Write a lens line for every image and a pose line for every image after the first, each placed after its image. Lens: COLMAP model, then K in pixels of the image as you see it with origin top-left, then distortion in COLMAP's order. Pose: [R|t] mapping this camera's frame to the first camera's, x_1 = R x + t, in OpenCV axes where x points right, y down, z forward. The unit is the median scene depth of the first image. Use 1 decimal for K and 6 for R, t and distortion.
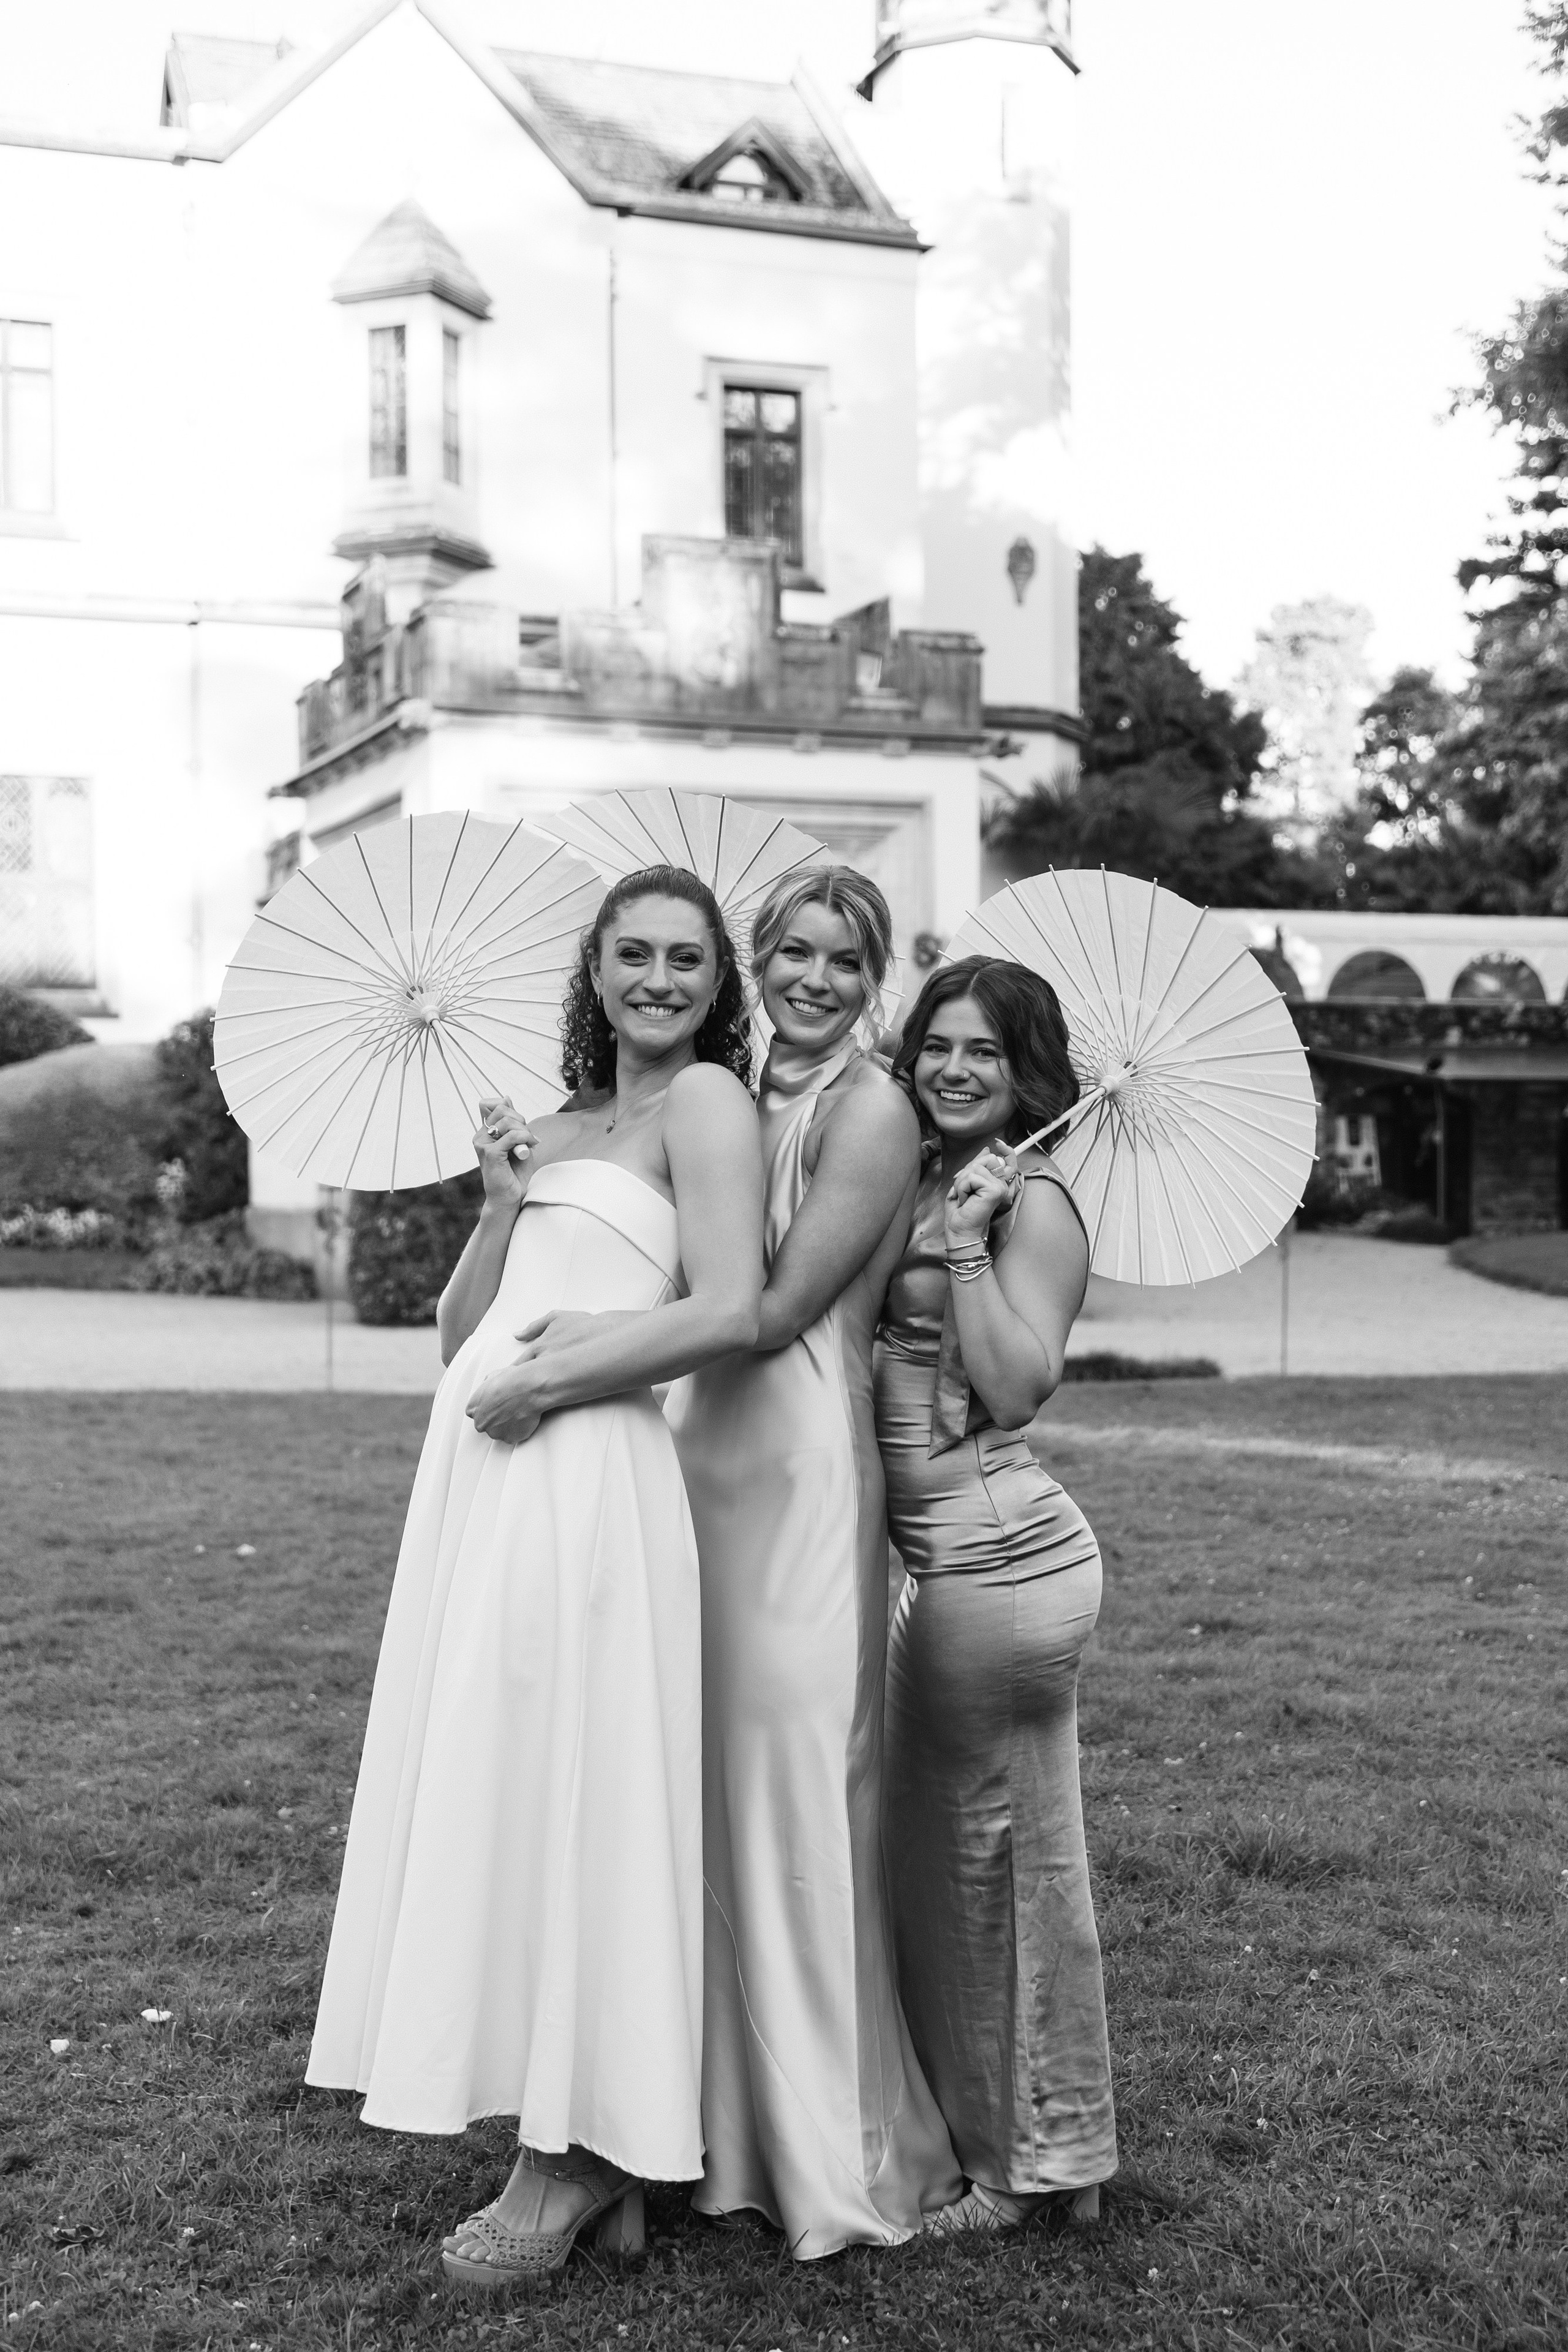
lens RADIAL K [[2881.8, 0, 765.6], [0, 2881.8, 1160.0], [0, 0, 1]] dist [0.004809, 0.000000]
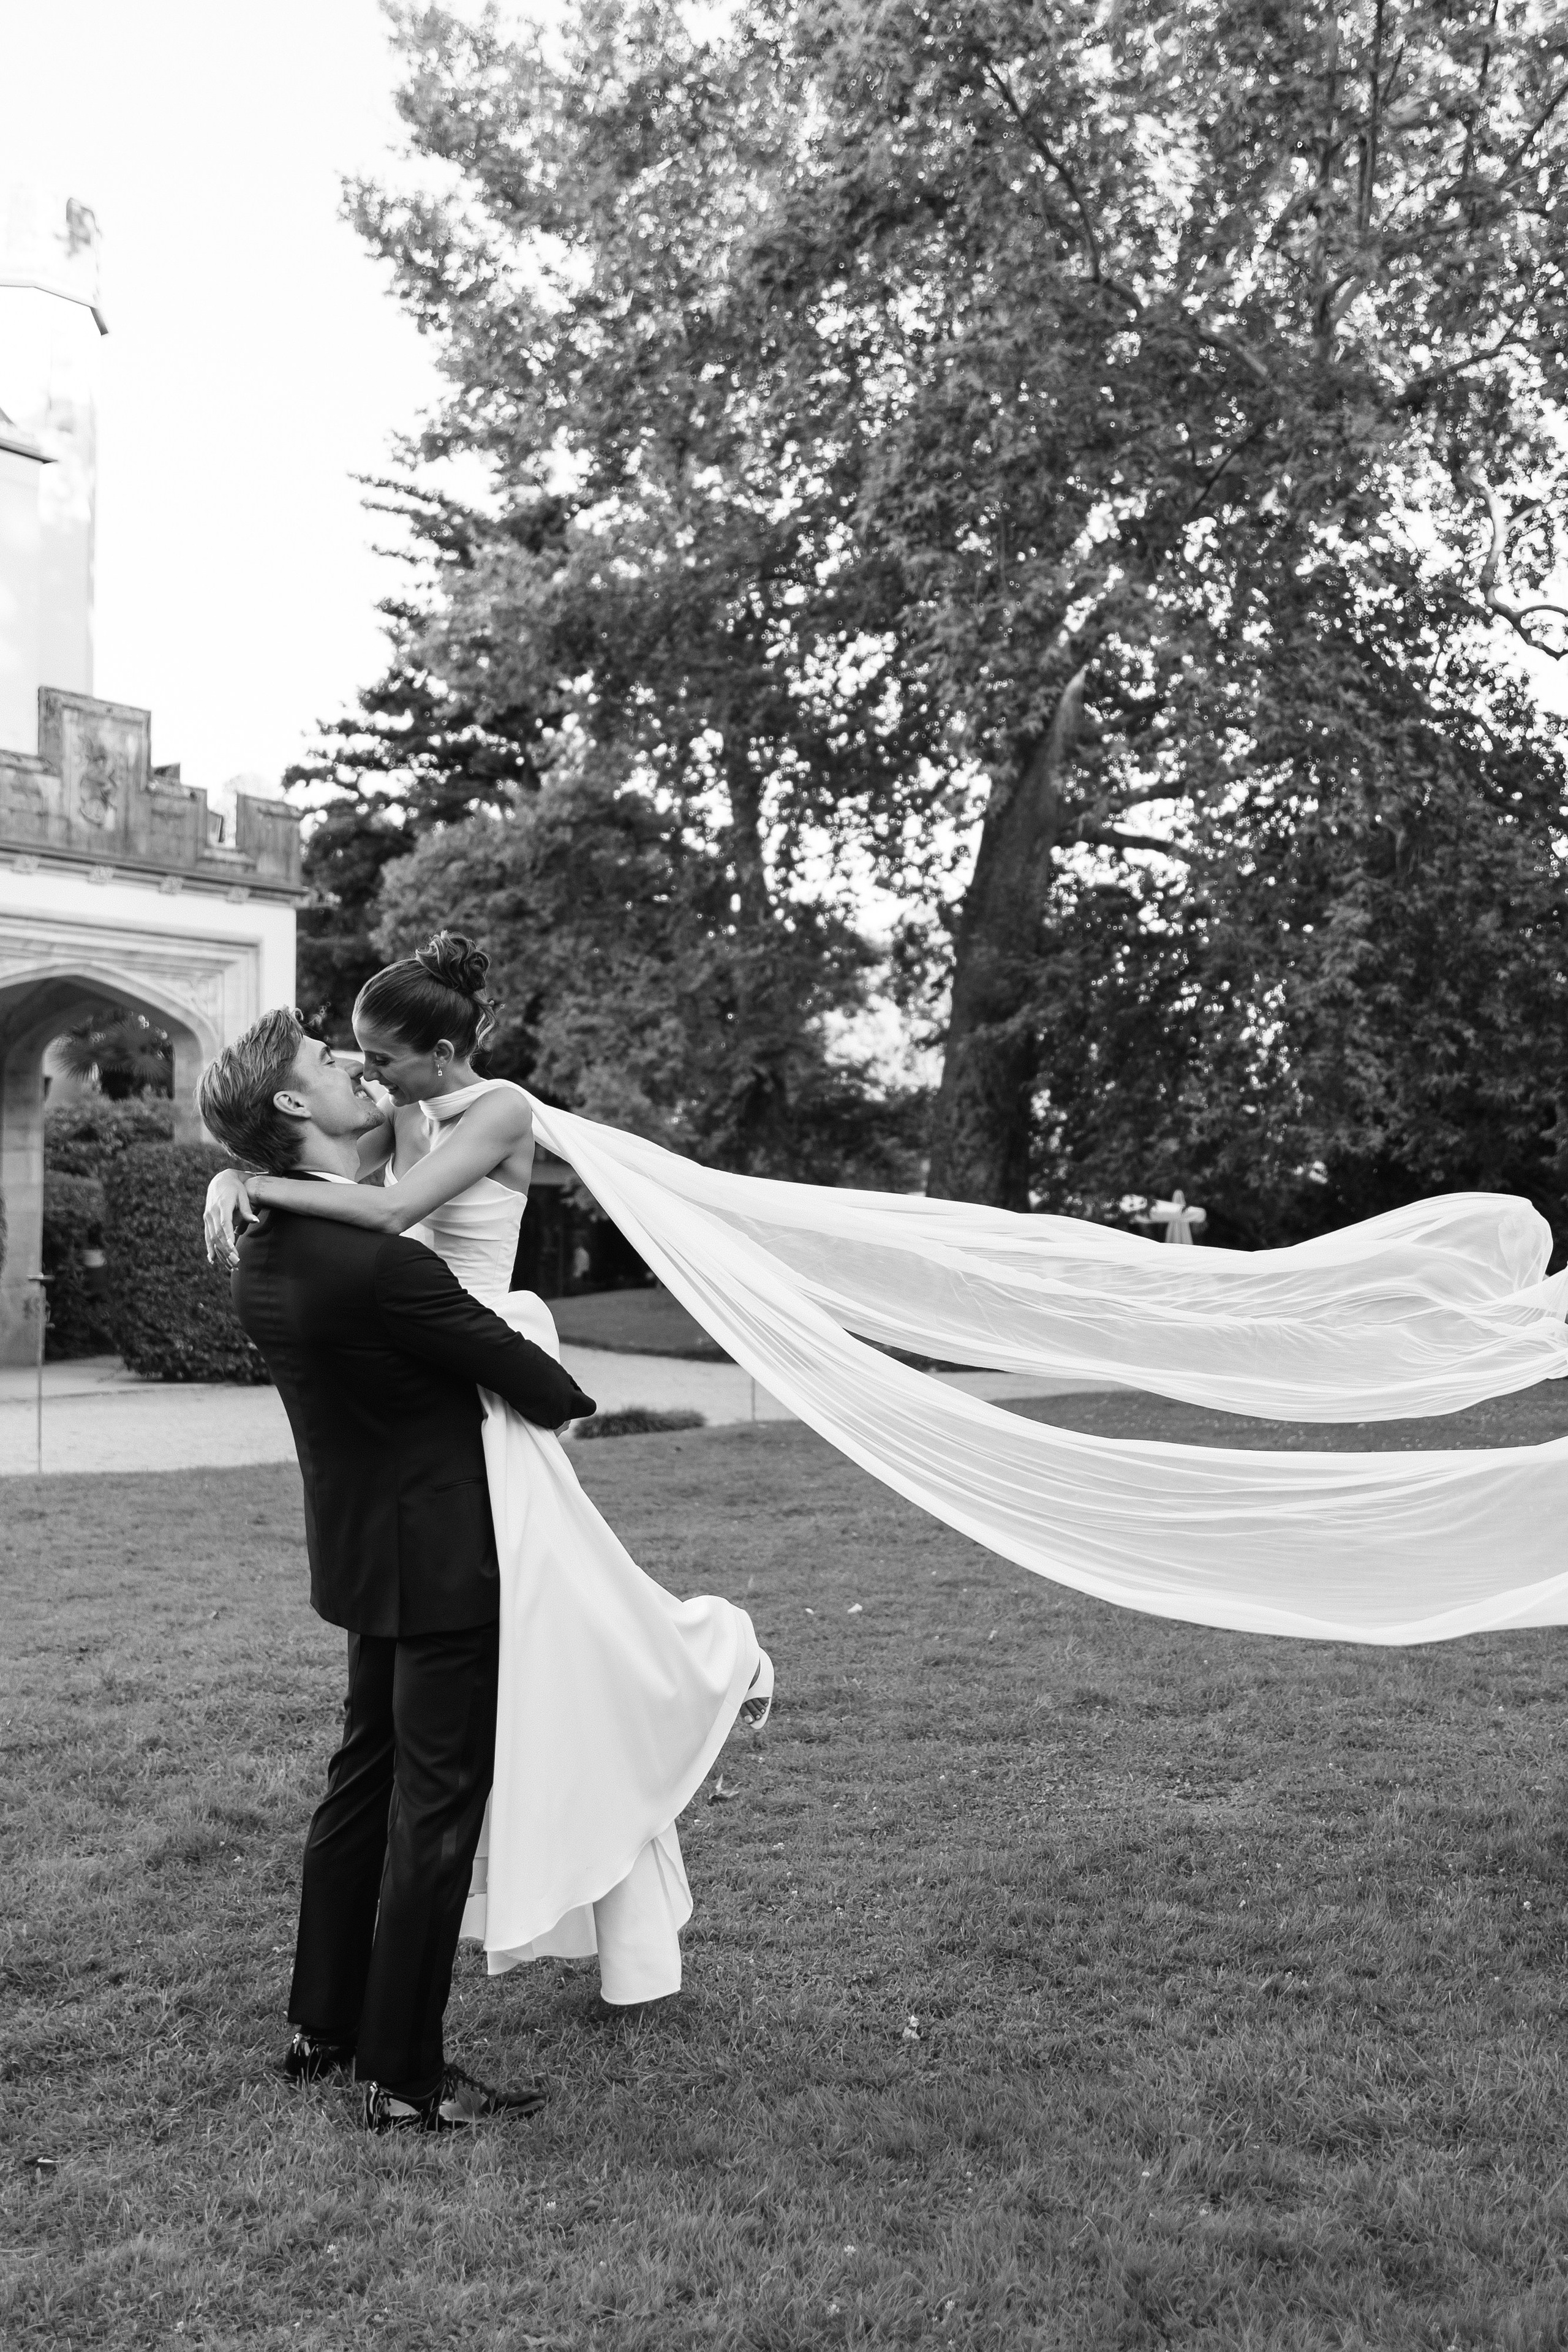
lens RADIAL K [[2324.7, 0, 827.4], [0, 2324.7, 1084.0], [0, 0, 1]] dist [0.002198, 0.000000]
pose [[0.842467, 0.034494, 0.537642, -0.208597], [0.002676, 0.997668, -0.068202, -0.001629], [-0.538741, 0.058897, 0.840410, 0.070719]]
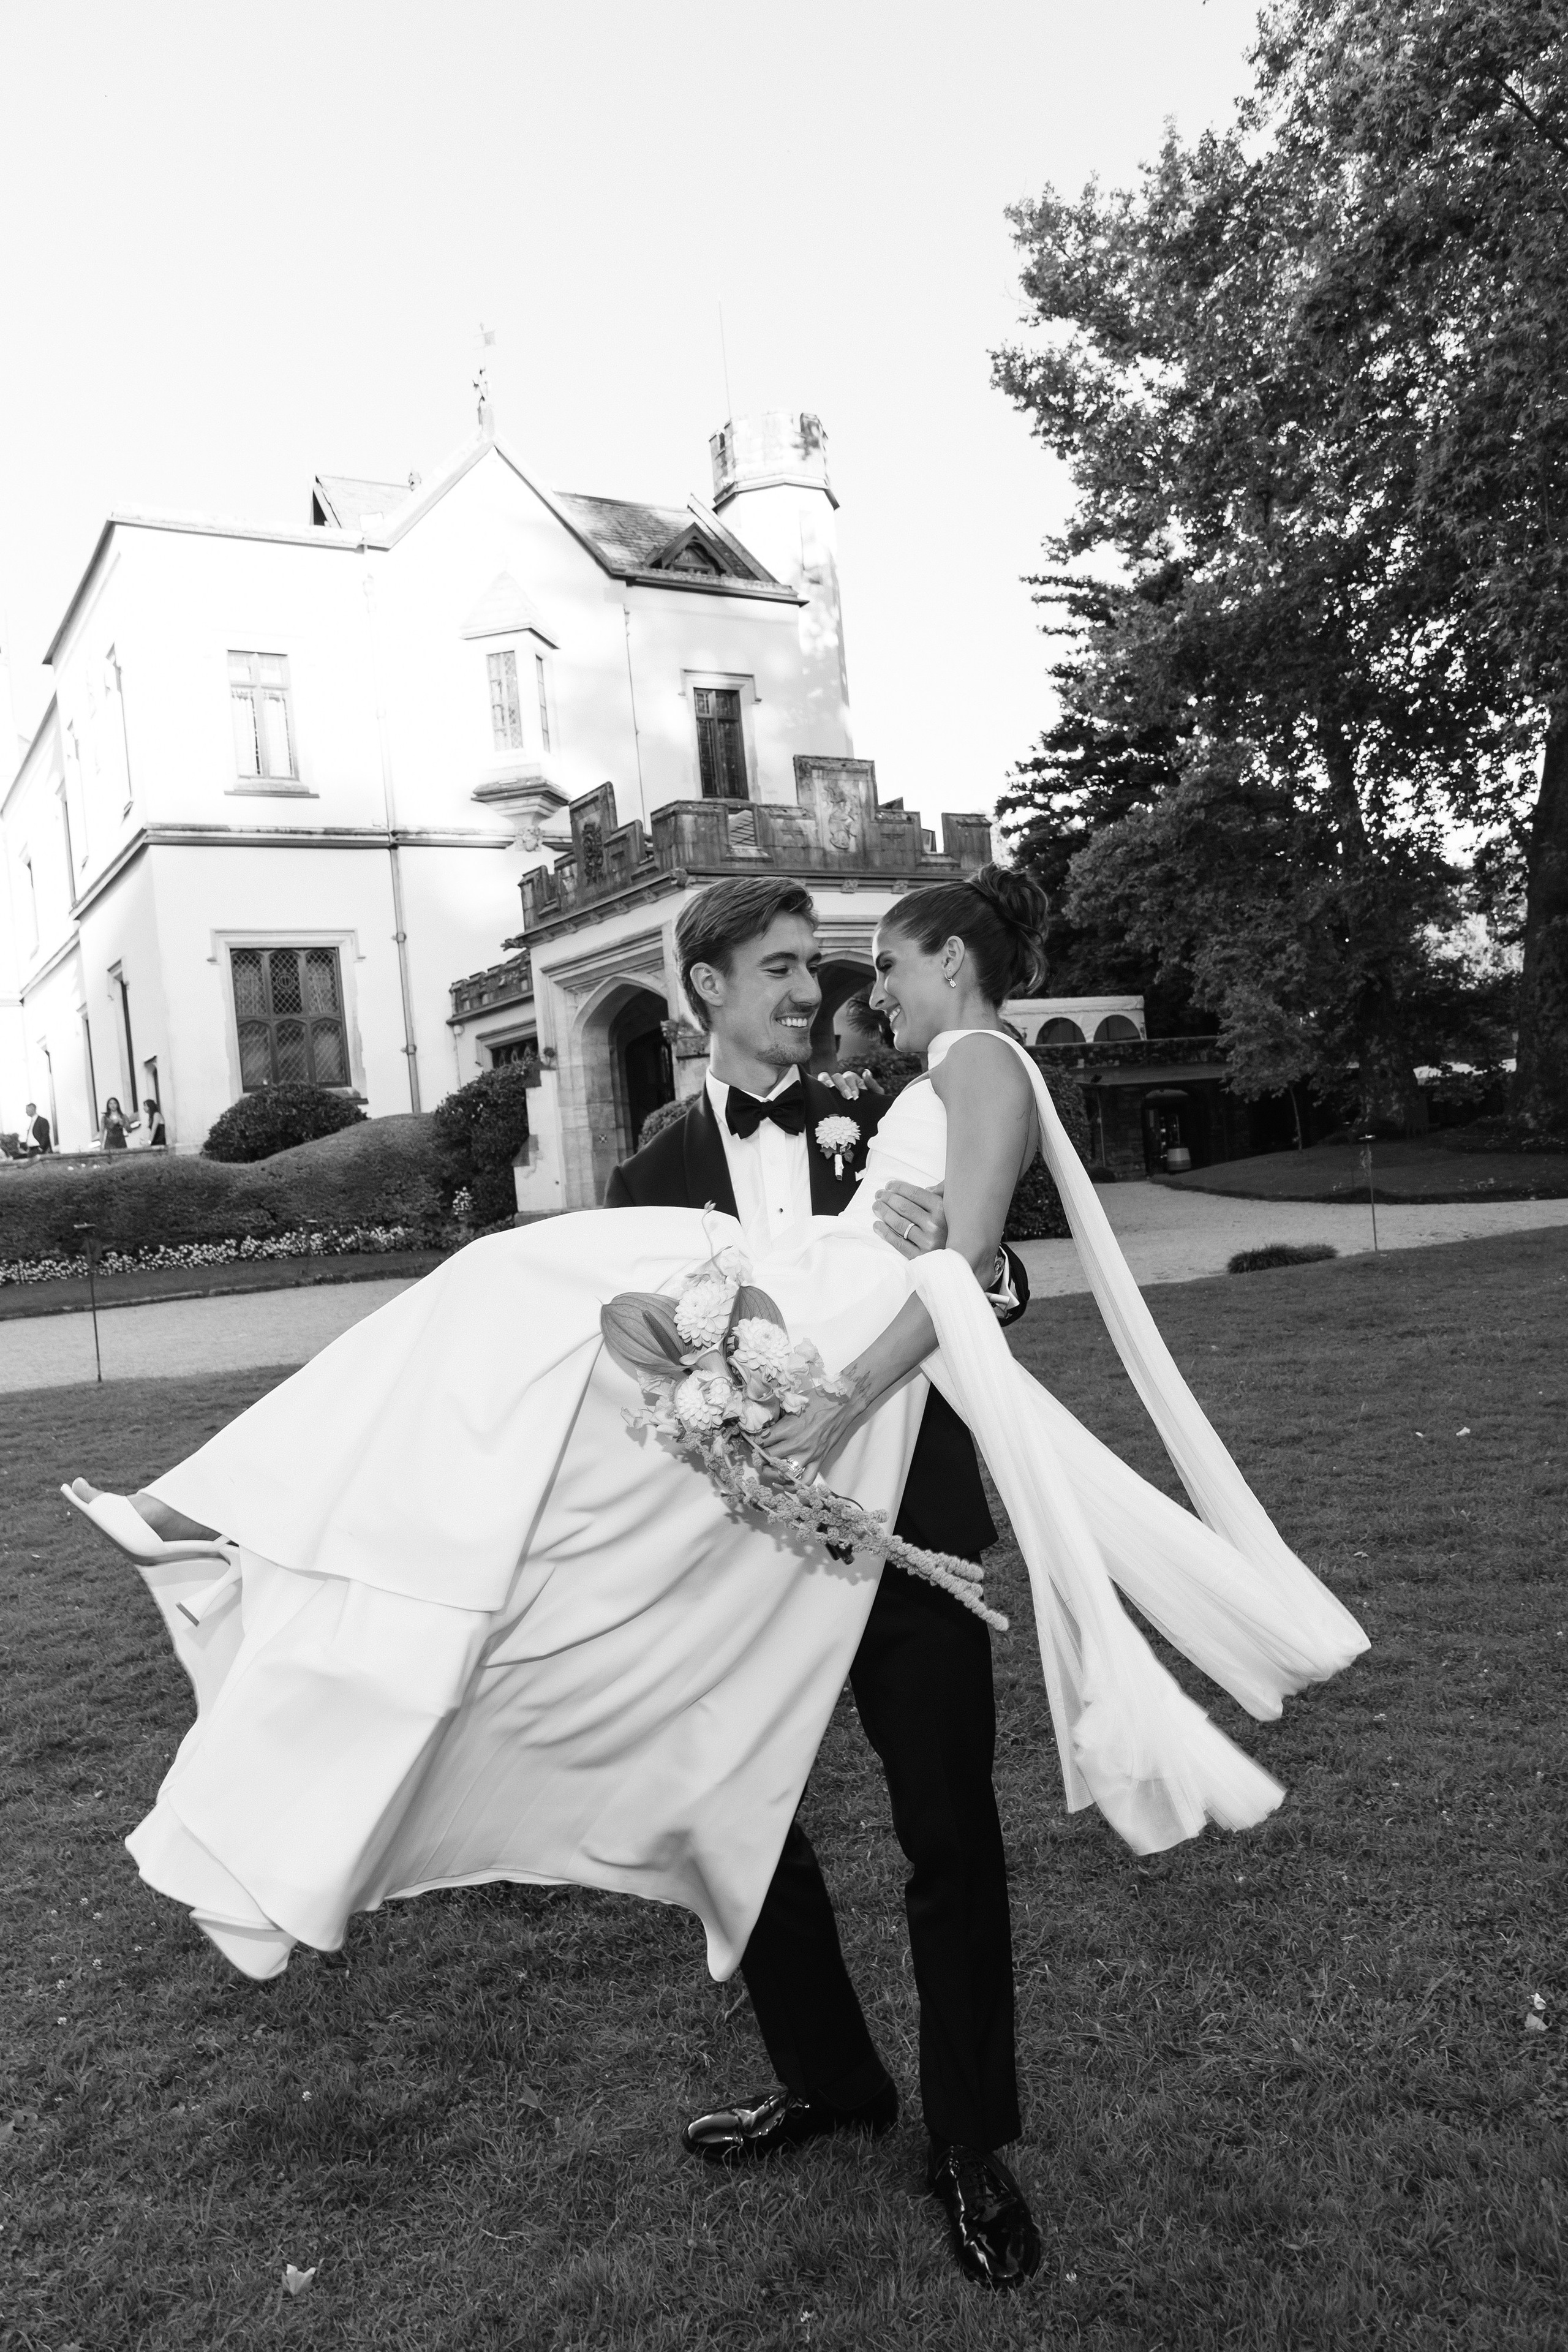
lens RADIAL K [[1622.8, 0, 780.1], [0, 1622.8, 1172.5], [0, 0, 1]] dist [-0.010202, 0.004311]
pose [[0.980445, -0.082226, 0.178790, -0.177940], [0.082042, 0.996593, 0.008438, -0.001210], [-0.178875, 0.006396, 0.983851, 0.112066]]
